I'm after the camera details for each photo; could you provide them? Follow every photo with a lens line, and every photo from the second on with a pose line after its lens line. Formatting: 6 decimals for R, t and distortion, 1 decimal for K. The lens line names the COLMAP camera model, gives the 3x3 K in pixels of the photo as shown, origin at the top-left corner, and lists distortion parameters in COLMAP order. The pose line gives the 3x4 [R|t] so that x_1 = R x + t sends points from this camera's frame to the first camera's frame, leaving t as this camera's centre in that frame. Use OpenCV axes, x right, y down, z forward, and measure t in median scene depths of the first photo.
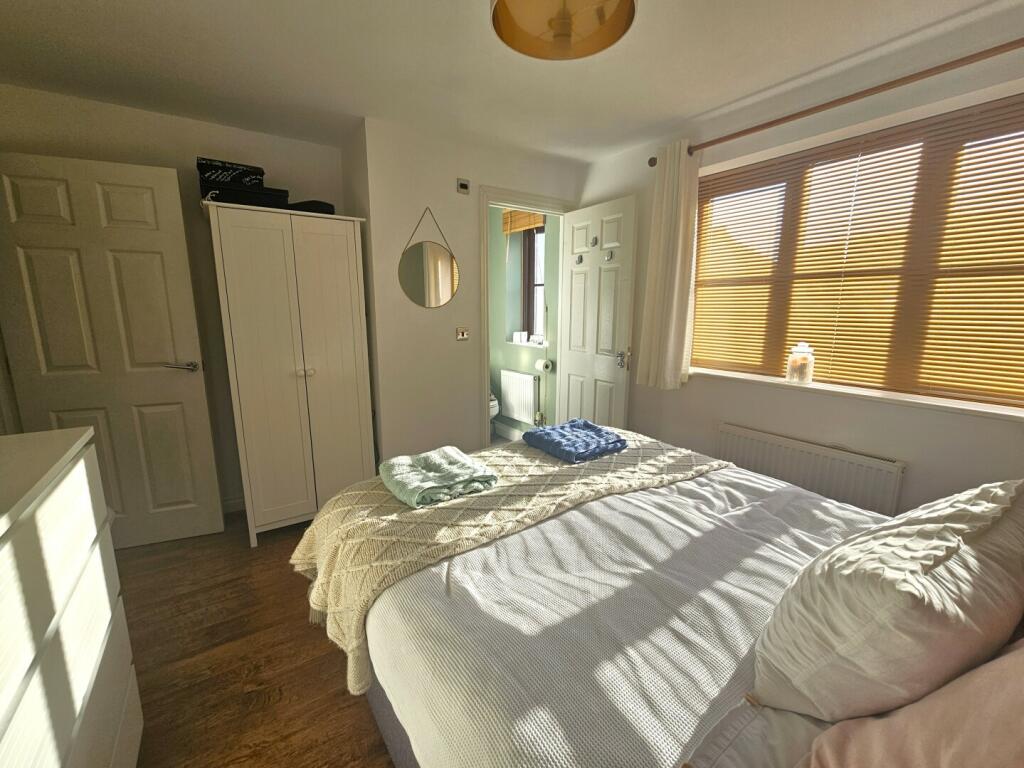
lens RADIAL K [[416.5, 0, 512.0], [0, 416.5, 384.0], [0, 0, 1]] dist [0.000415, -0.000034]
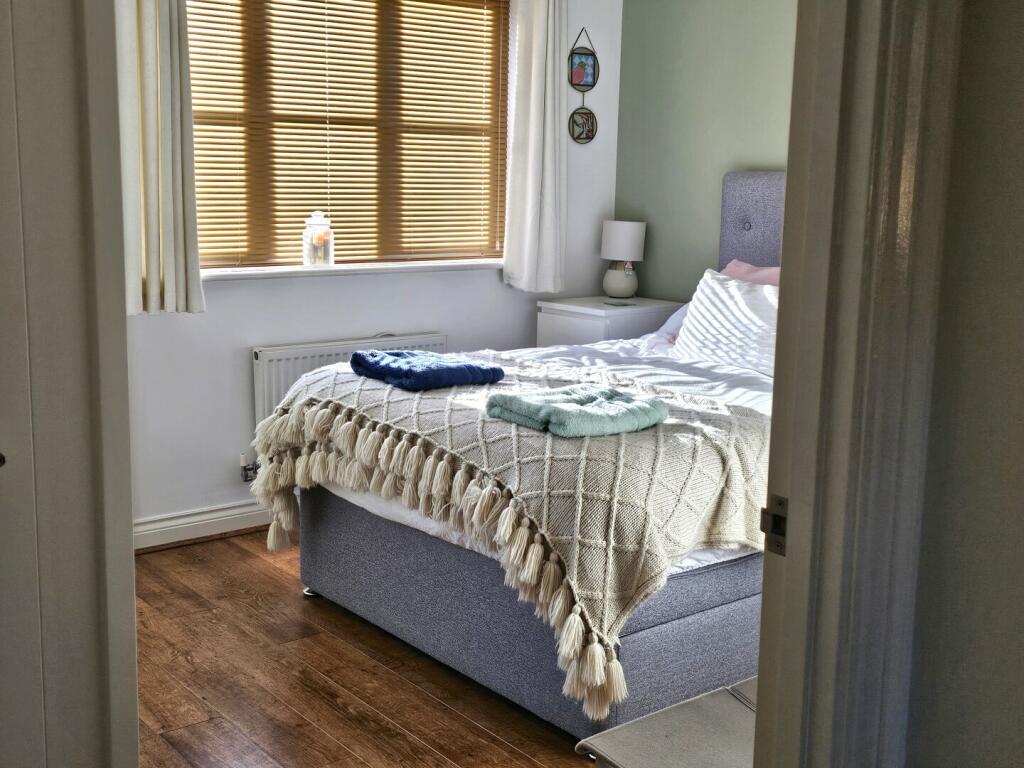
lens RADIAL K [[1217.1, 0, 512.5], [0, 1217.1, 353.1], [0, 0, 1]] dist [0.199890, -0.020806]
pose [[-0.052101, -0.157217, 0.986189, -1.489239], [0.165531, 0.972510, 0.163781, -0.157735], [-0.984827, 0.171778, -0.024645, 0.776448]]
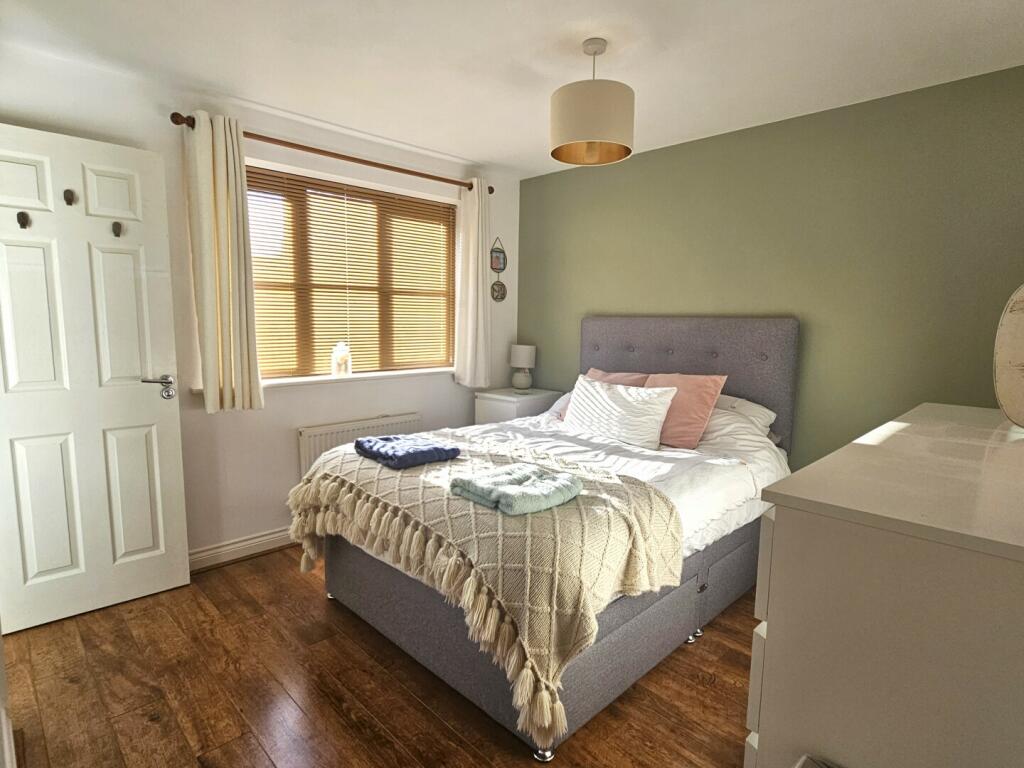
lens RADIAL K [[553.2, 0, 512.0], [0, 553.2, 384.0], [0, 0, 1]] dist [0.002381, 0.000569]
pose [[-0.157043, -0.122995, 0.979903, -0.952551], [0.168079, 0.974411, 0.149242, -0.140579], [-0.973184, 0.188138, -0.132351, 0.772088]]
